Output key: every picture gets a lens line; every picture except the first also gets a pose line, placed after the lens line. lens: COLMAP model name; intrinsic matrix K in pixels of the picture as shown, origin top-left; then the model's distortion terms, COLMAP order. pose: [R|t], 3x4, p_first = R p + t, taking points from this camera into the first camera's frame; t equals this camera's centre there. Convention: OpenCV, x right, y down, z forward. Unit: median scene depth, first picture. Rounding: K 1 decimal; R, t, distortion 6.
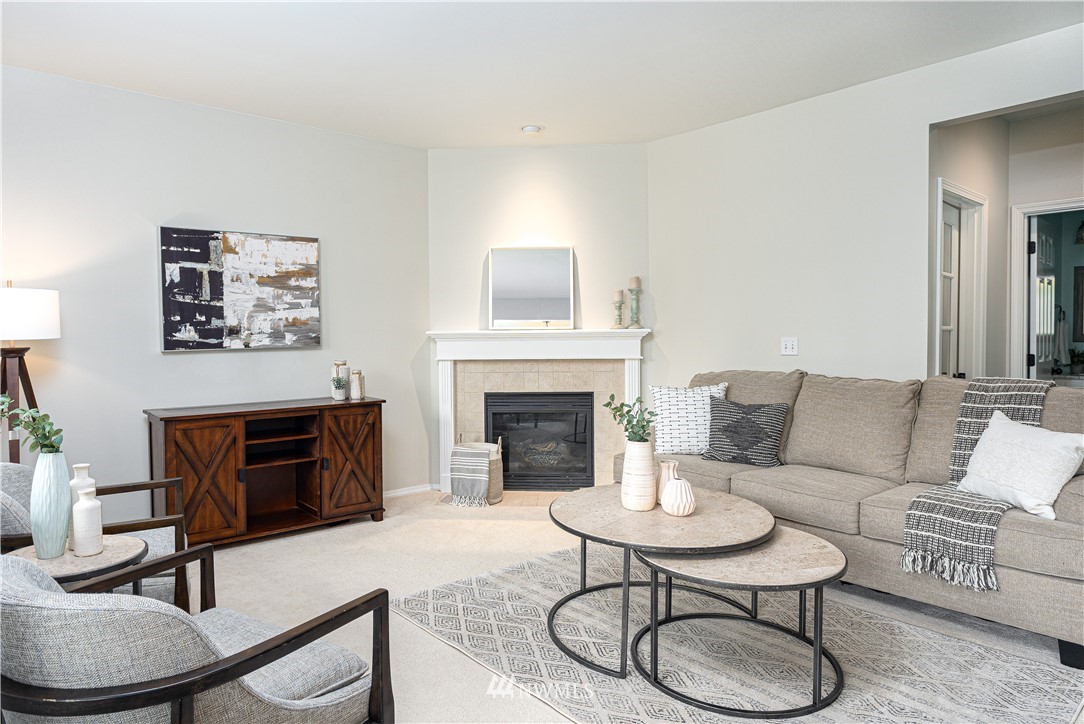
lens RADIAL K [[682.2, 0, 542.0], [0, 682.2, 362.0], [0, 0, 1]] dist [-0.003417, -0.000145]
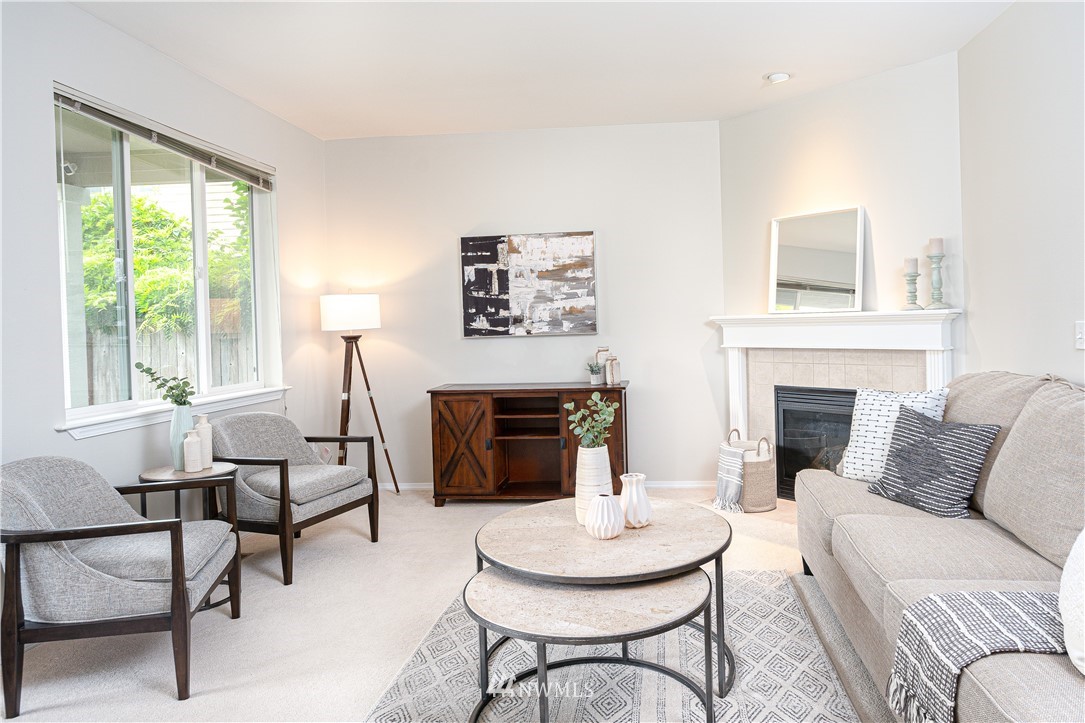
lens RADIAL K [[716.9, 0, 542.2], [0, 716.9, 345.0], [0, 0, 1]] dist [-0.004192, -0.000291]
pose [[0.697744, 0.013364, -0.716222, 0.455913], [-0.011153, 0.999907, 0.007792, -0.013326], [0.716260, 0.002551, 0.697829, 0.183745]]
